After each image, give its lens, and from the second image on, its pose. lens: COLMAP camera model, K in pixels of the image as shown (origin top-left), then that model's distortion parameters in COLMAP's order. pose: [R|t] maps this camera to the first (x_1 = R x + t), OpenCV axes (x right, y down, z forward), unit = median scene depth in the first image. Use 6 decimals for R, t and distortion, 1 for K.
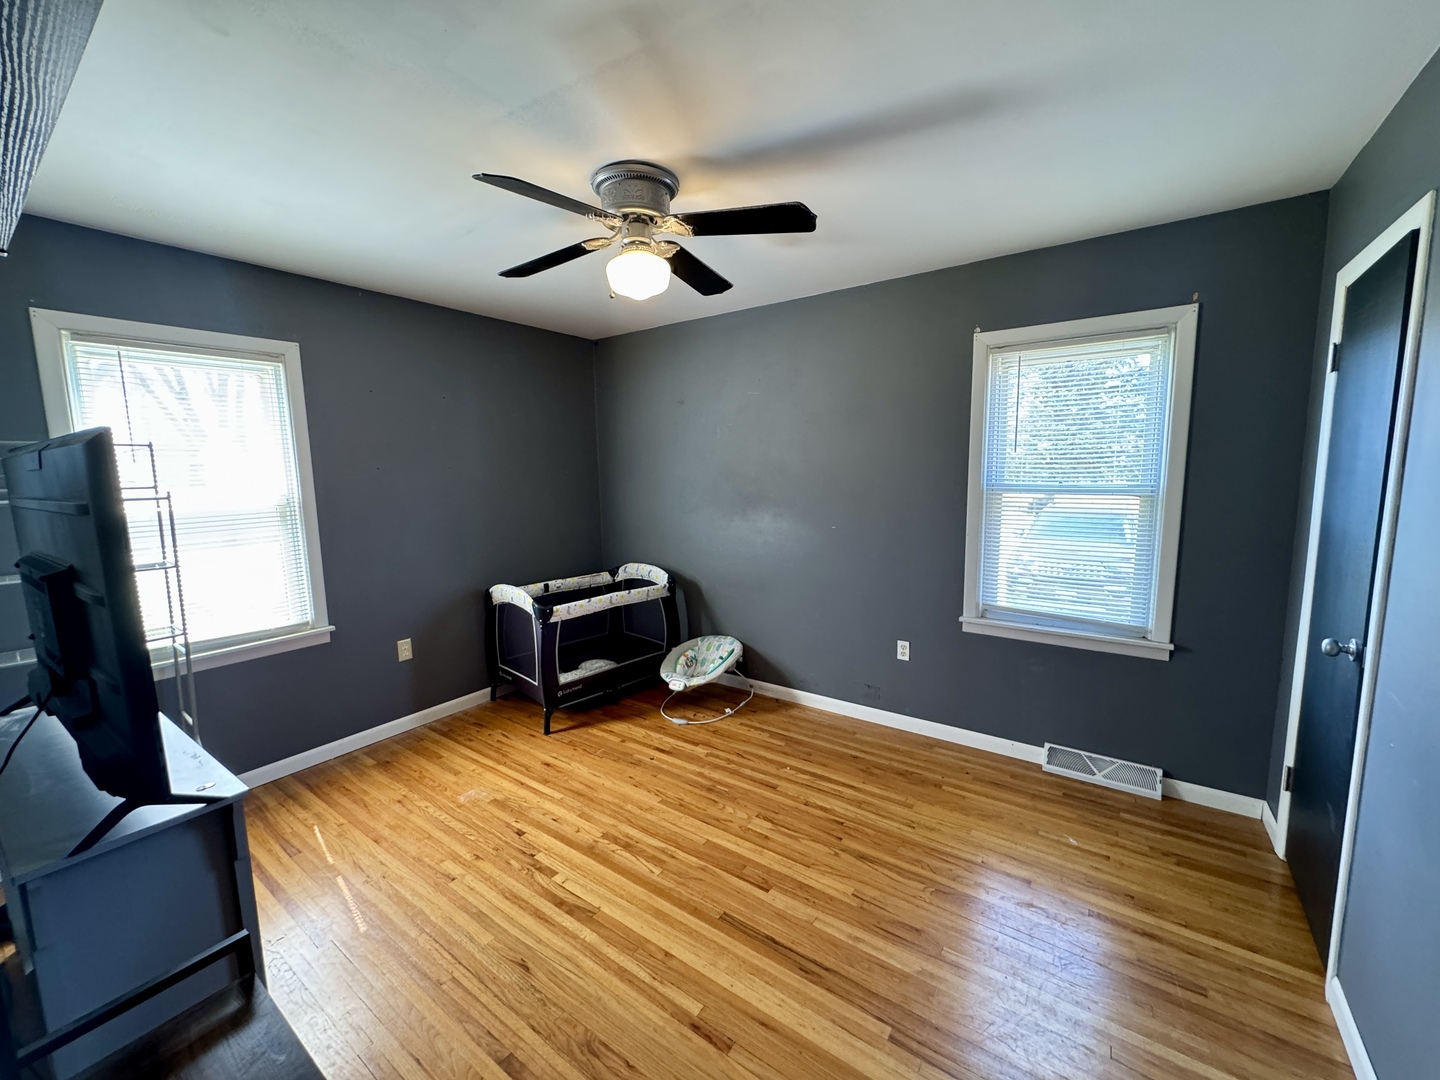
lens RADIAL K [[571.9, 0, 721.3], [0, 571.9, 539.6], [0, 0, 1]] dist [-0.003331, 0.000256]
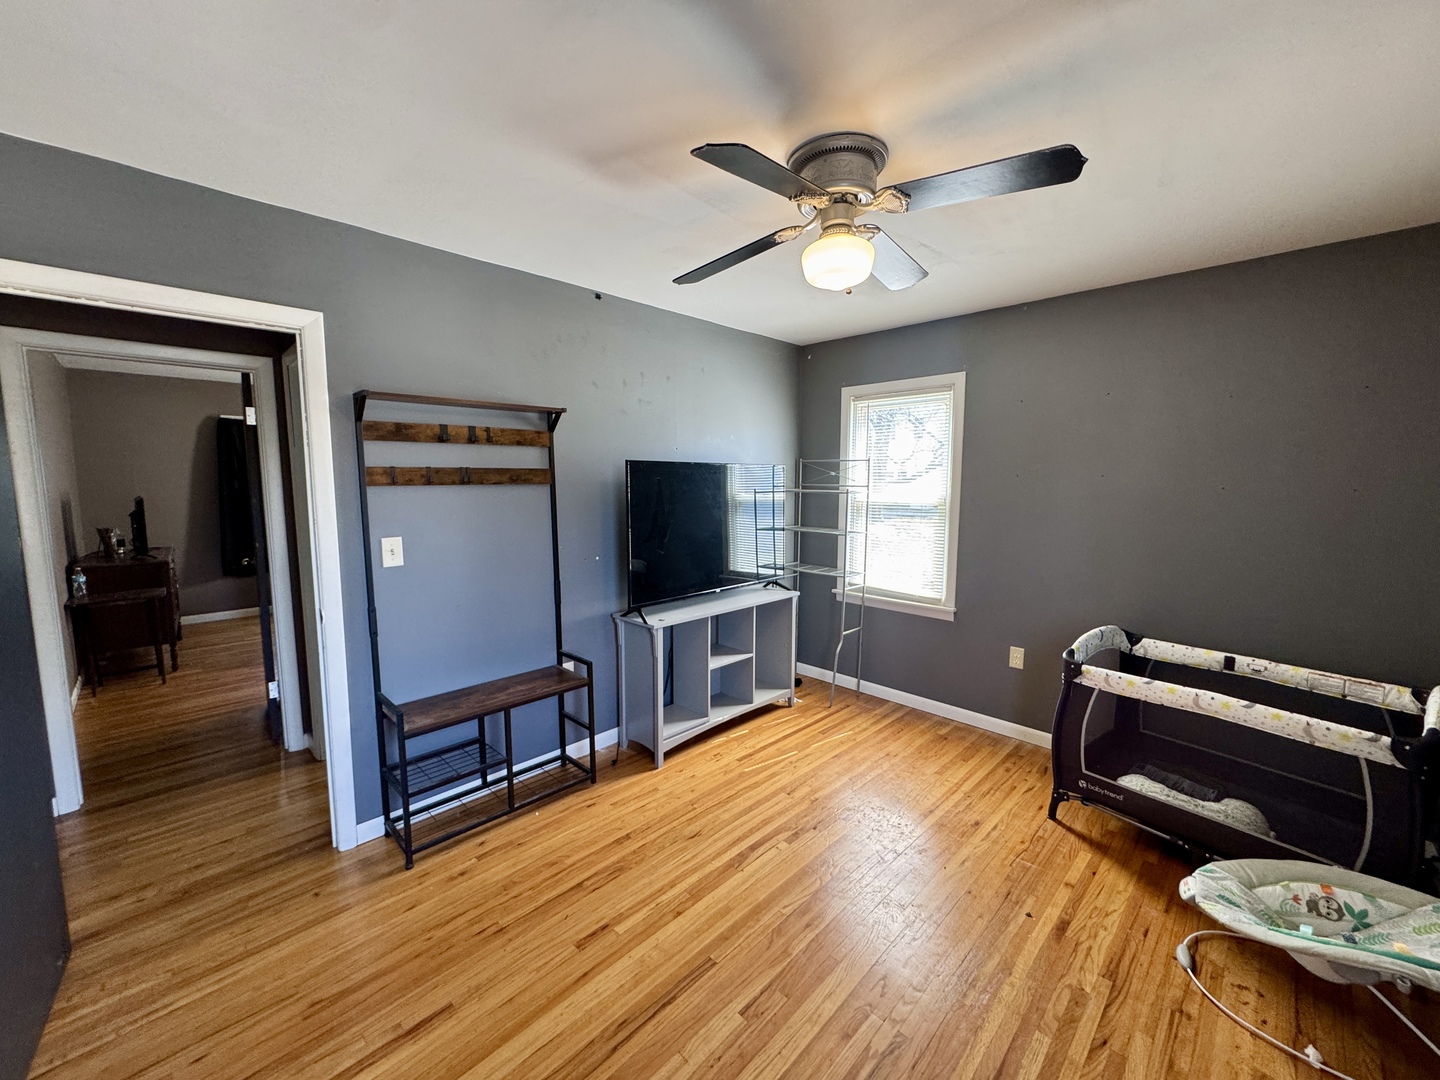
lens RADIAL K [[571.9, 0, 721.3], [0, 571.9, 539.6], [0, 0, 1]] dist [-0.003331, 0.000256]
pose [[-0.162248, 0.123483, -0.978993, 0.566464], [-0.124380, 0.981666, 0.144433, -0.105196], [0.978880, 0.145201, -0.143915, 0.716711]]
